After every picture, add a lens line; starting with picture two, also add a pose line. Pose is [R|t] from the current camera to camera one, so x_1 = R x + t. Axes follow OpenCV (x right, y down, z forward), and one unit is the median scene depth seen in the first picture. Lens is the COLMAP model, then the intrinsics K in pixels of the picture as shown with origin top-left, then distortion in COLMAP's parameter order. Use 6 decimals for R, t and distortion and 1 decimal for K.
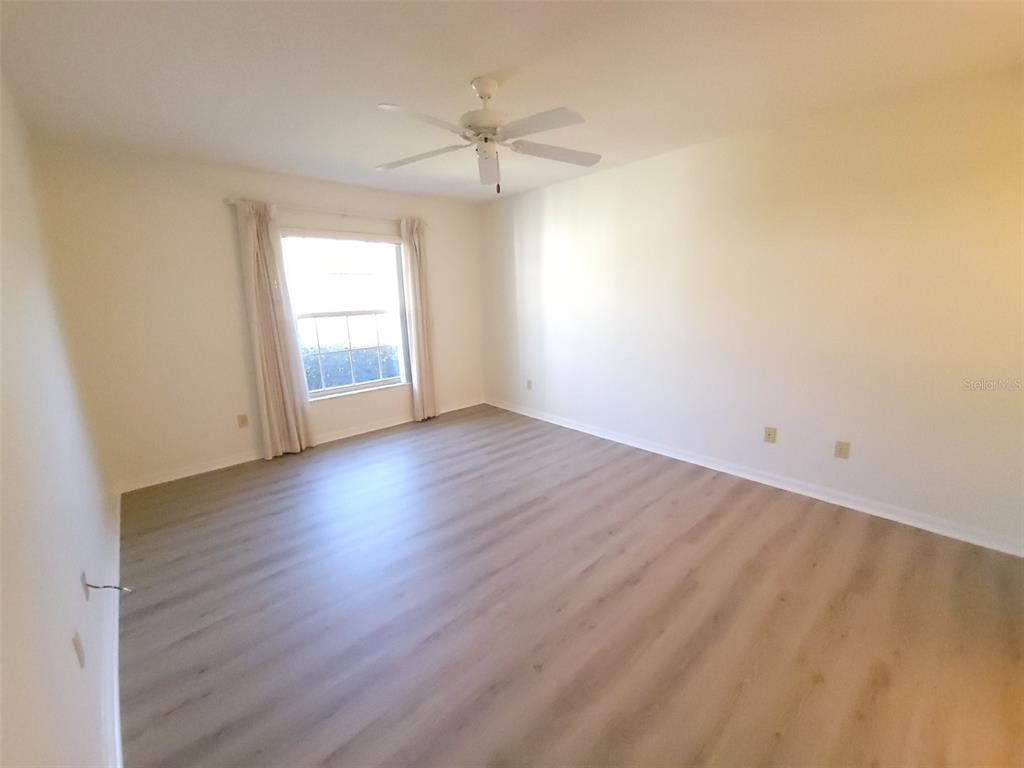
lens RADIAL K [[416.4, 0, 510.5], [0, 416.4, 386.2], [0, 0, 1]] dist [-0.002451, -0.000299]
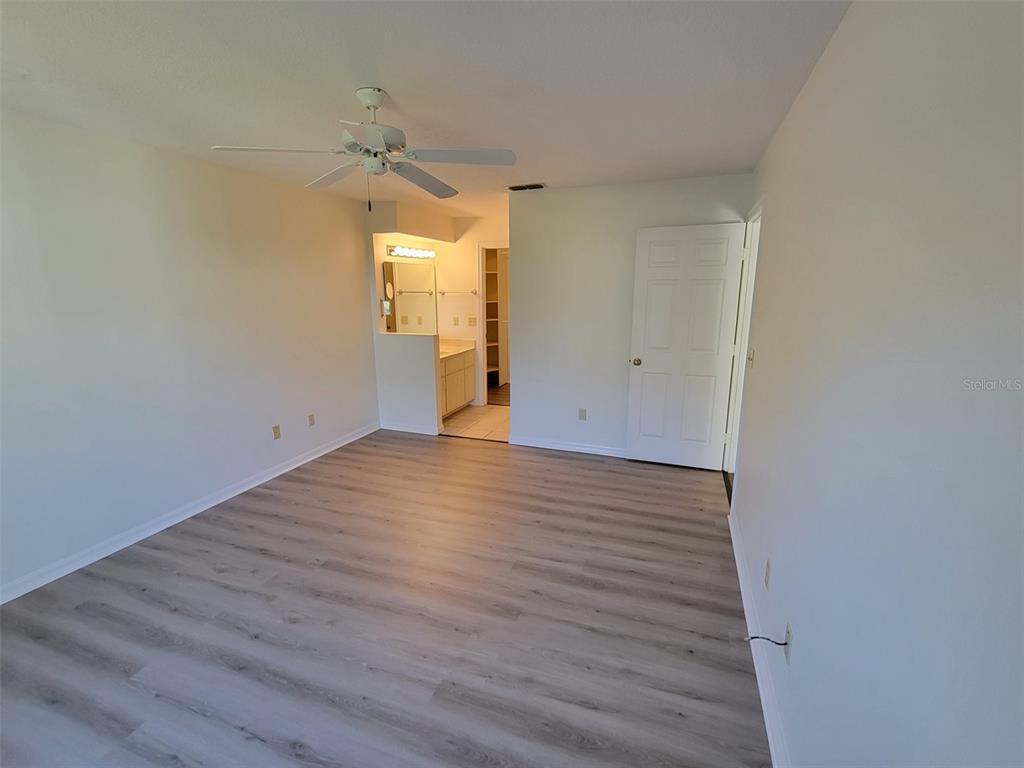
lens RADIAL K [[416.4, 0, 510.5], [0, 416.4, 386.2], [0, 0, 1]] dist [-0.002451, -0.000299]
pose [[-0.434267, -0.178324, 0.882957, -0.790249], [0.205240, 0.934839, 0.289746, -0.242262], [-0.877091, 0.307046, -0.369371, 0.919523]]
